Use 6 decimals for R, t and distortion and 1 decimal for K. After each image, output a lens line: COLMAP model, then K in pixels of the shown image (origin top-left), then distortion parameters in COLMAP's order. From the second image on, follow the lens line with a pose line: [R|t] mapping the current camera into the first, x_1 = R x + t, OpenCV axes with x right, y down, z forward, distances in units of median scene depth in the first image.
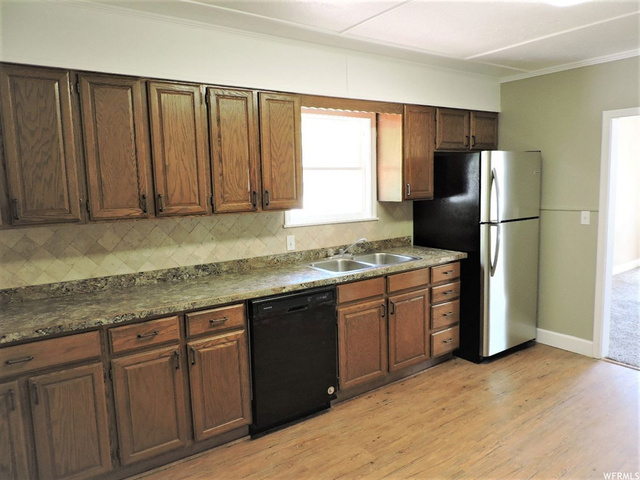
lens RADIAL K [[457.1, 0, 326.4], [0, 457.1, 244.4], [0, 0, 1]] dist [-0.023501, 0.012232]
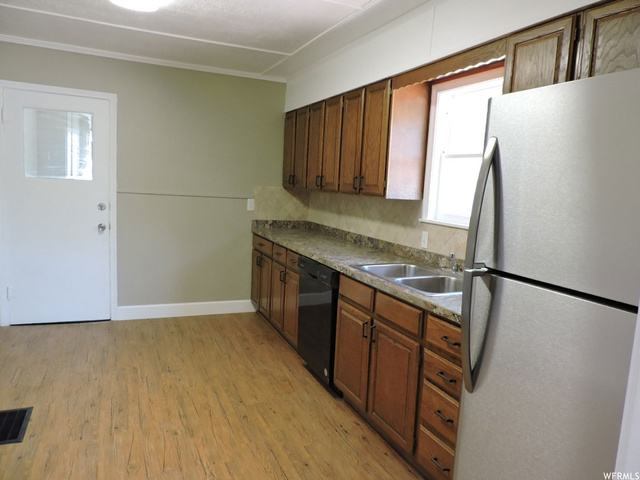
lens RADIAL K [[457.1, 0, 319.6], [0, 457.1, 243.4], [0, 0, 1]] dist [-0.023501, 0.012232]
pose [[-0.209427, 0.146765, -0.966747, 0.937661], [-0.173726, 0.967358, 0.184492, -0.141816], [0.962268, 0.206587, -0.177094, 1.083892]]
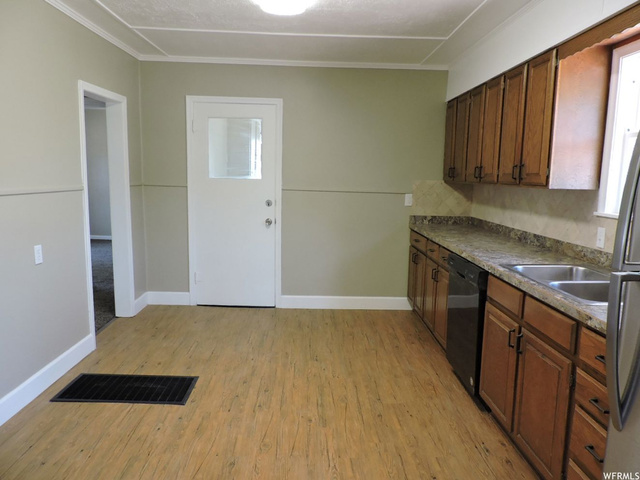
lens RADIAL K [[457.1, 0, 320.0], [0, 457.1, 242.0], [0, 0, 1]] dist [-0.023501, 0.012232]
pose [[-0.565995, 0.139047, -0.812598, 0.879437], [-0.110985, 0.963849, 0.242232, -0.140526], [0.816904, 0.227289, -0.530102, 1.149419]]
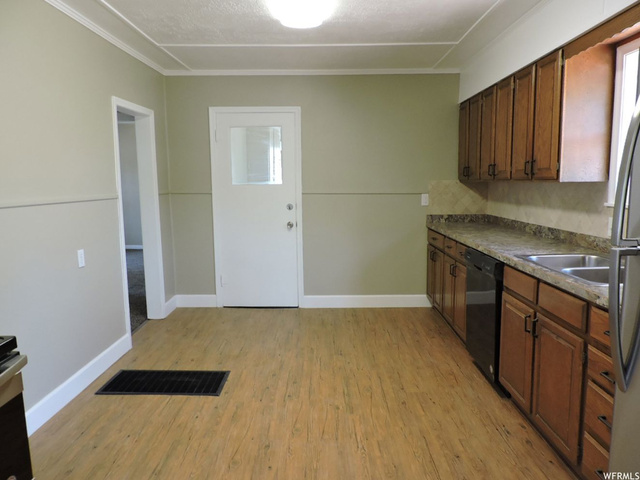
lens RADIAL K [[457.1, 0, 319.3], [0, 457.1, 242.0], [0, 0, 1]] dist [-0.023501, 0.012232]
pose [[-0.592404, 0.142921, -0.792862, 0.933646], [-0.075911, 0.969858, 0.231545, -0.134499], [0.802056, 0.197356, -0.563699, 1.172743]]
